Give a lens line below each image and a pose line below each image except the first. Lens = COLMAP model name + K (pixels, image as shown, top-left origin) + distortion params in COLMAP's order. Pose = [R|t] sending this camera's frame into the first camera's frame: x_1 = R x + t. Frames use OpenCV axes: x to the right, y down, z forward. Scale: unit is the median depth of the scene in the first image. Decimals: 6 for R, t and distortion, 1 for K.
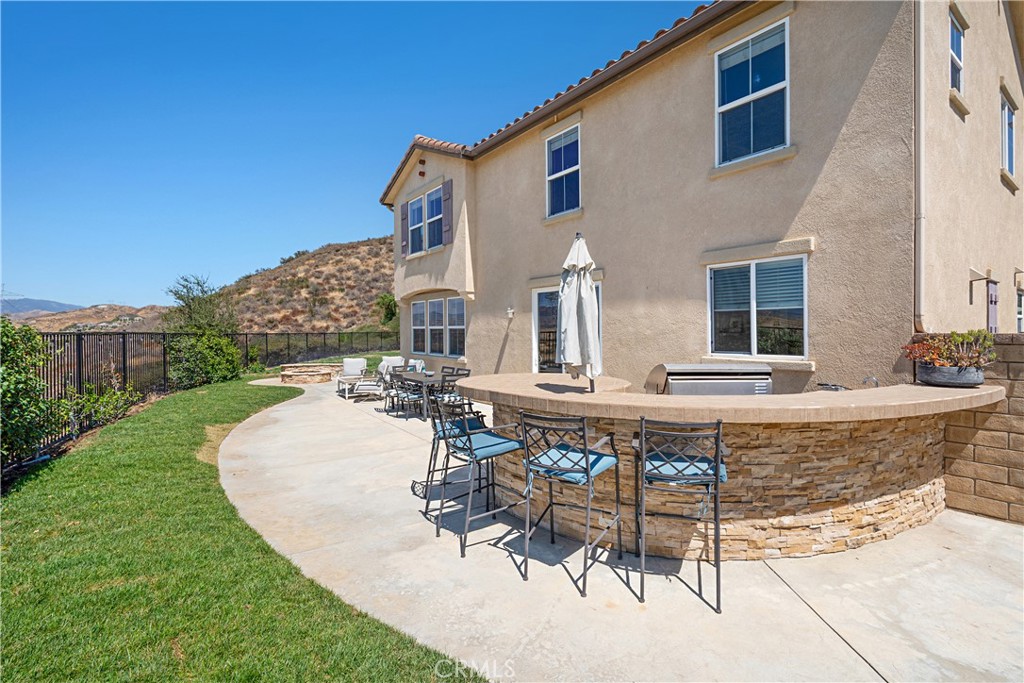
lens RADIAL K [[472.1, 0, 513.0], [0, 472.1, 340.9], [0, 0, 1]] dist [-0.000316, 0.000081]
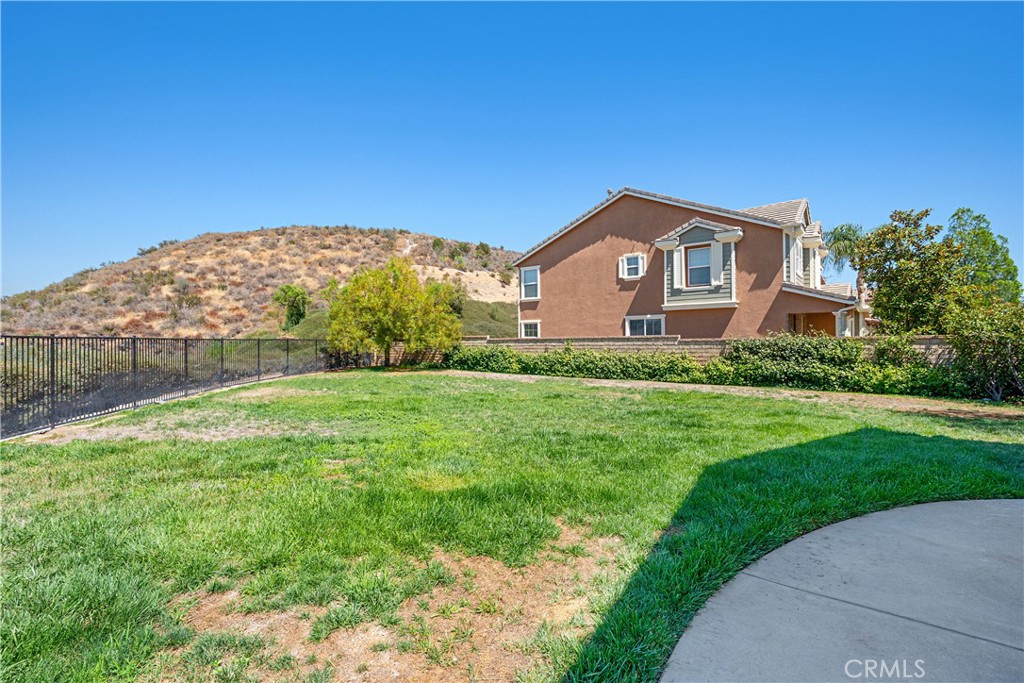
lens RADIAL K [[472.1, 0, 511.2], [0, 472.1, 337.5], [0, 0, 1]] dist [-0.000316, 0.000081]
pose [[0.982067, -0.003979, 0.188489, -0.054025], [0.009923, 0.999482, -0.030603, -0.001010], [-0.188270, 0.031924, 0.981598, 0.178493]]
